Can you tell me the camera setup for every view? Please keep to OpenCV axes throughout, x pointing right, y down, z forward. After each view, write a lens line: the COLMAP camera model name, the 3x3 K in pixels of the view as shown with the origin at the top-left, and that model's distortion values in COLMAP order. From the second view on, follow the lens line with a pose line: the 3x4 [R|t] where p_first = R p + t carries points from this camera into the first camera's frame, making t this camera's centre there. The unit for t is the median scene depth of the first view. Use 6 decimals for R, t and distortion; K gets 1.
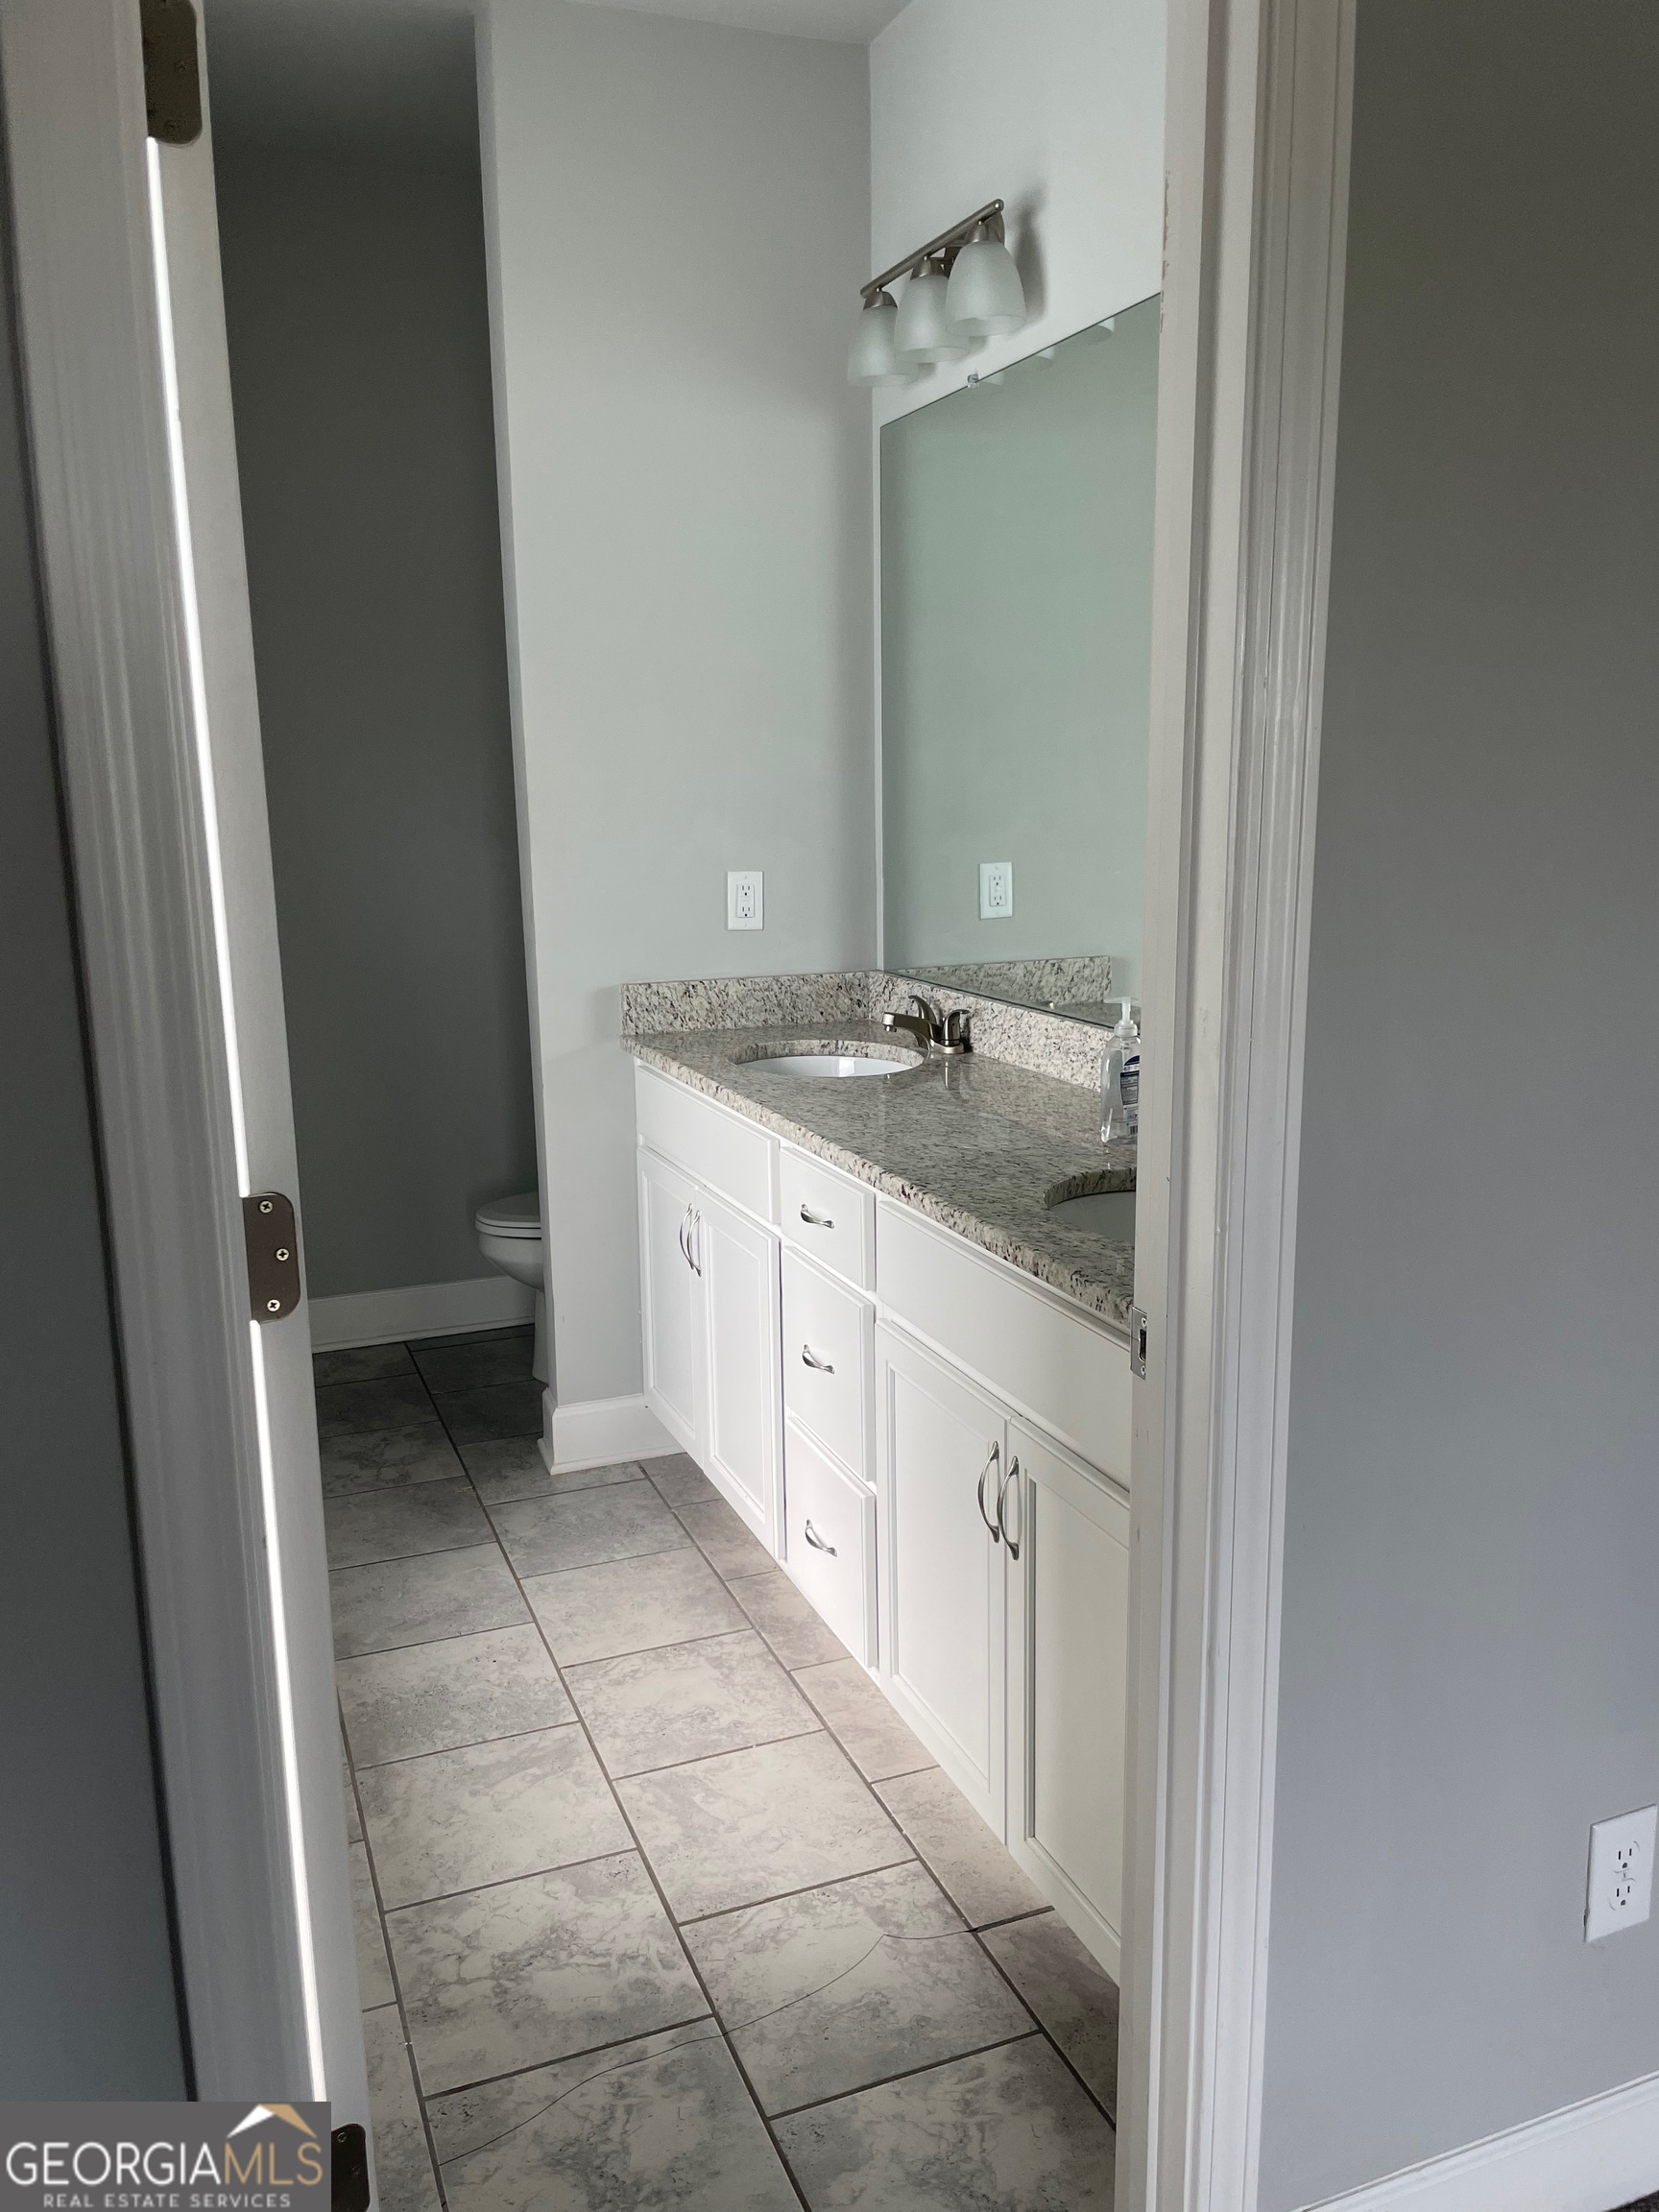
lens RADIAL K [[1667.3, 0, 829.5], [0, 1667.3, 1106.0], [0, 0, 1]] dist [0.093929, -0.146970]
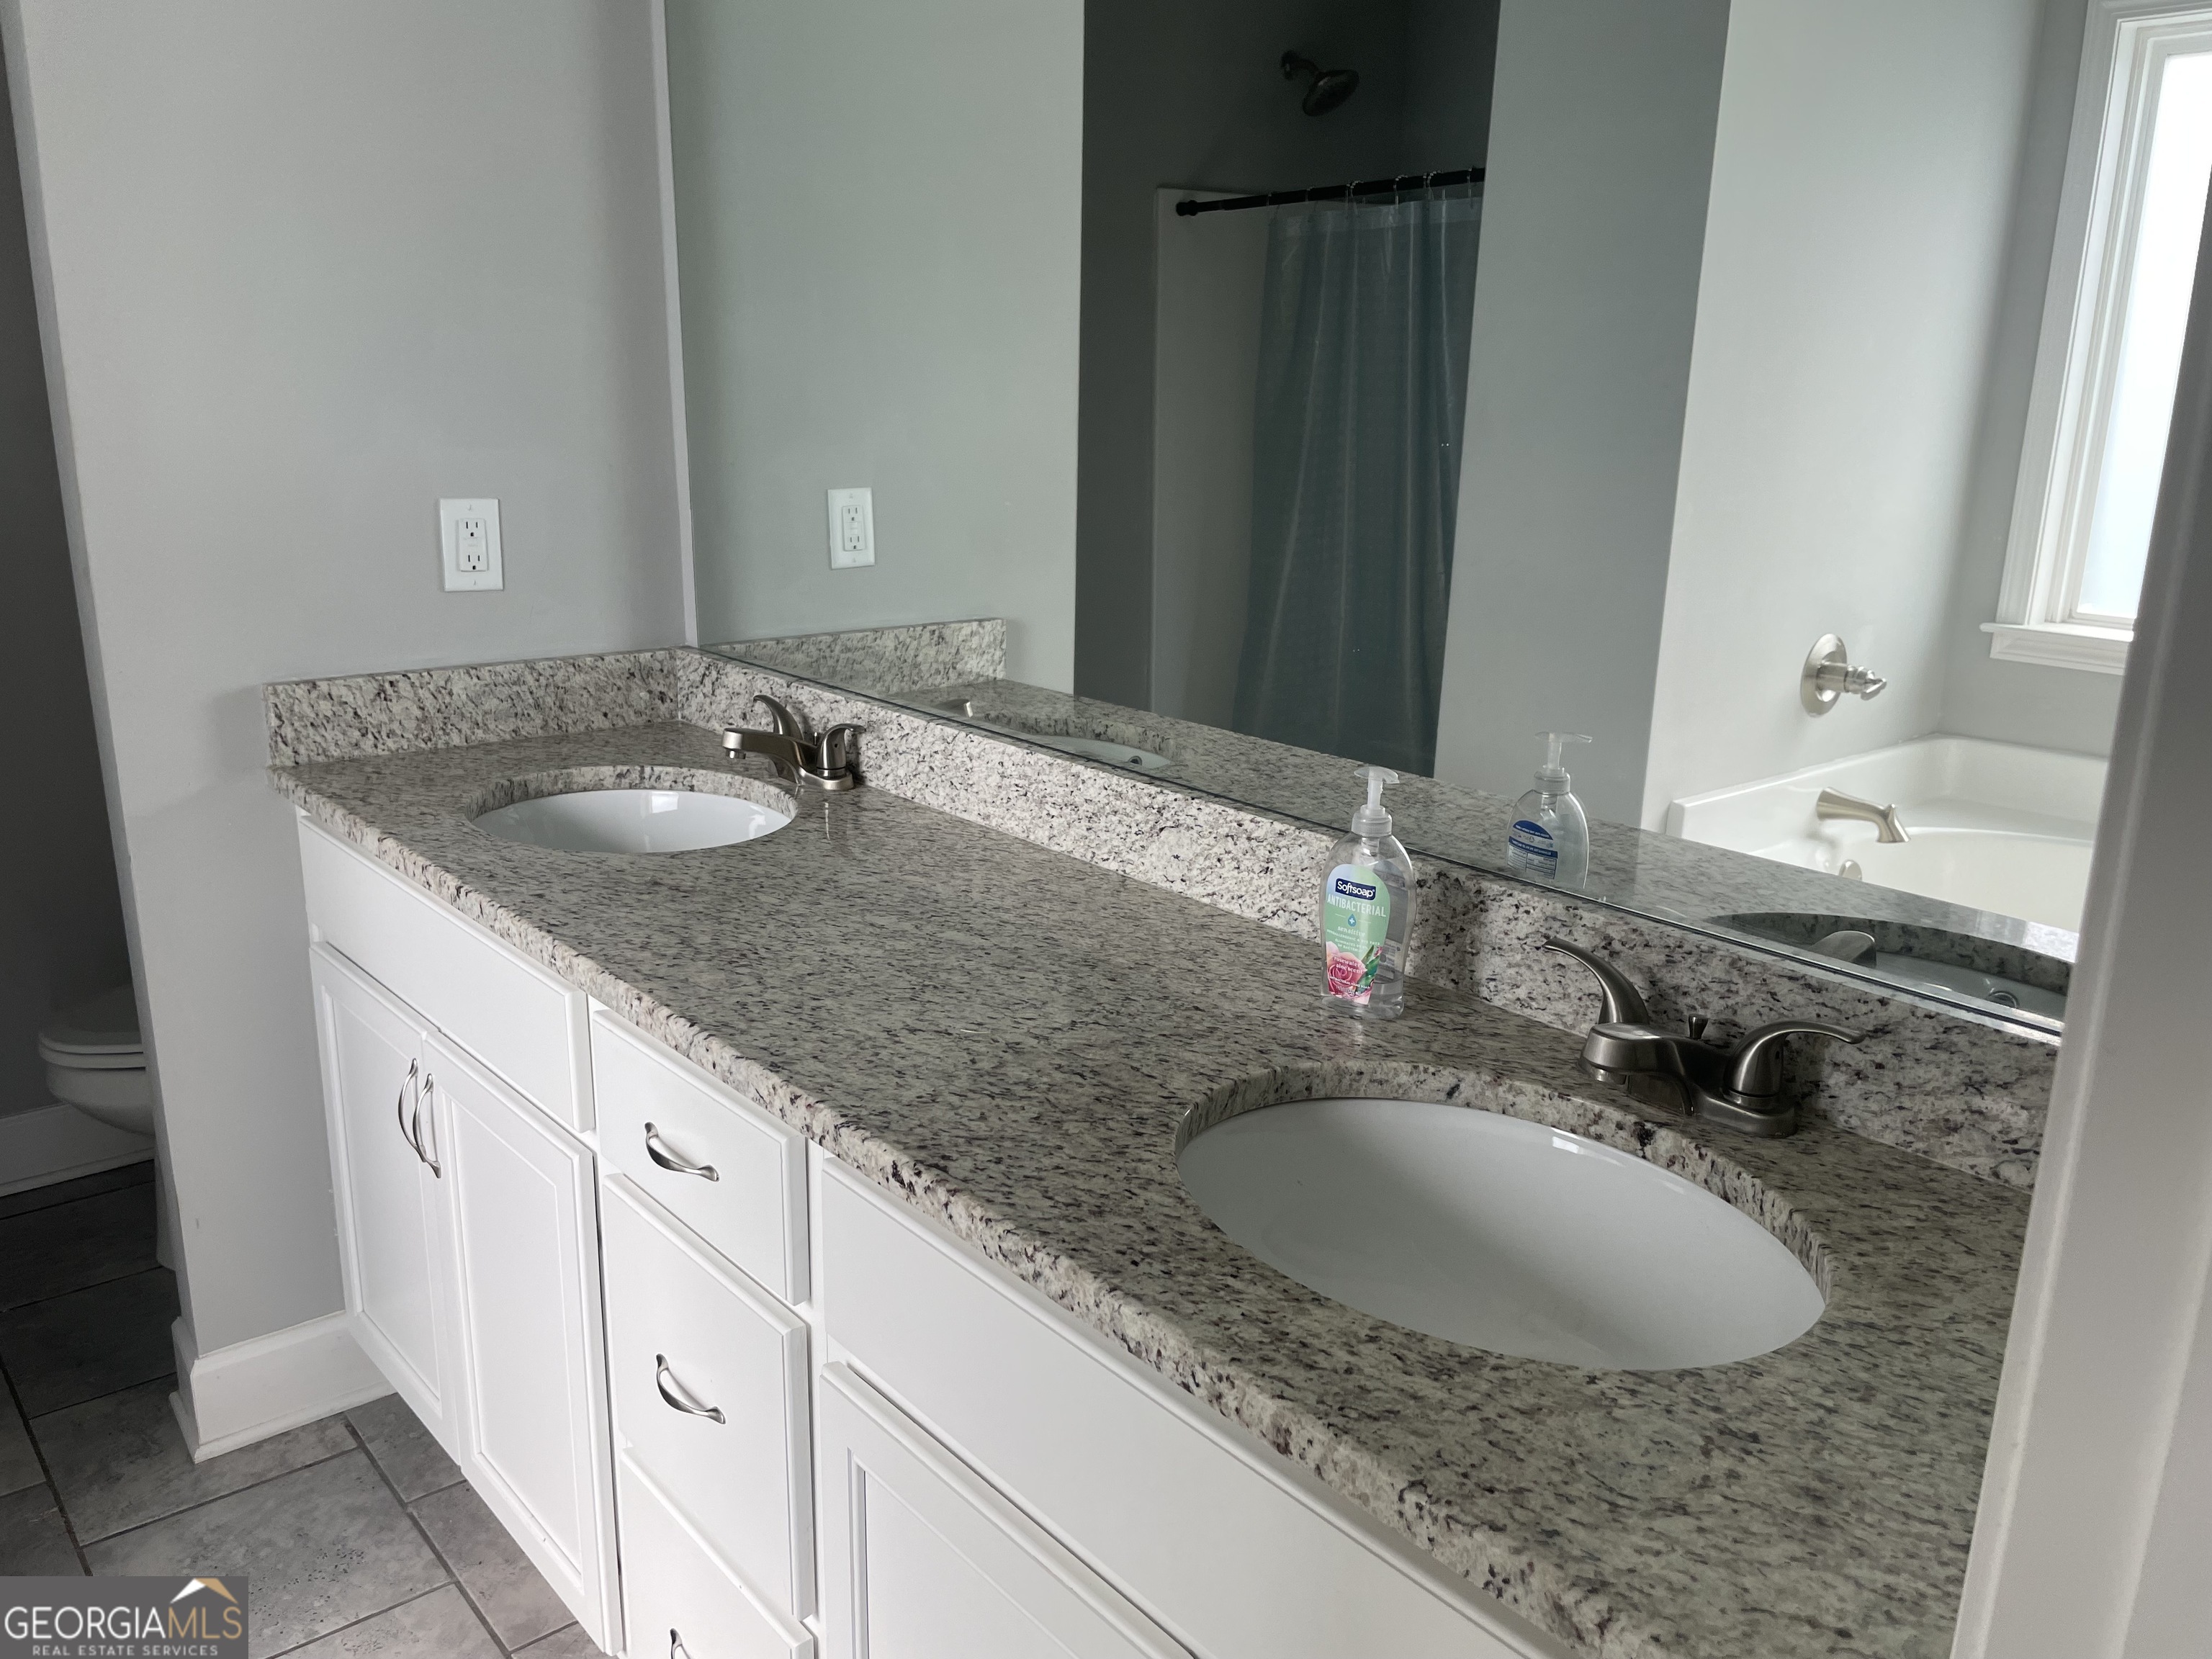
lens RADIAL K [[1667.3, 0, 1112.7], [0, 1667.3, 819.1], [0, 0, 1]] dist [0.093929, -0.146970]
pose [[0.944549, -0.053805, 0.323933, -0.035248], [0.031644, 0.996808, 0.073300, -0.060986], [-0.326842, -0.058985, 0.943236, 0.322427]]
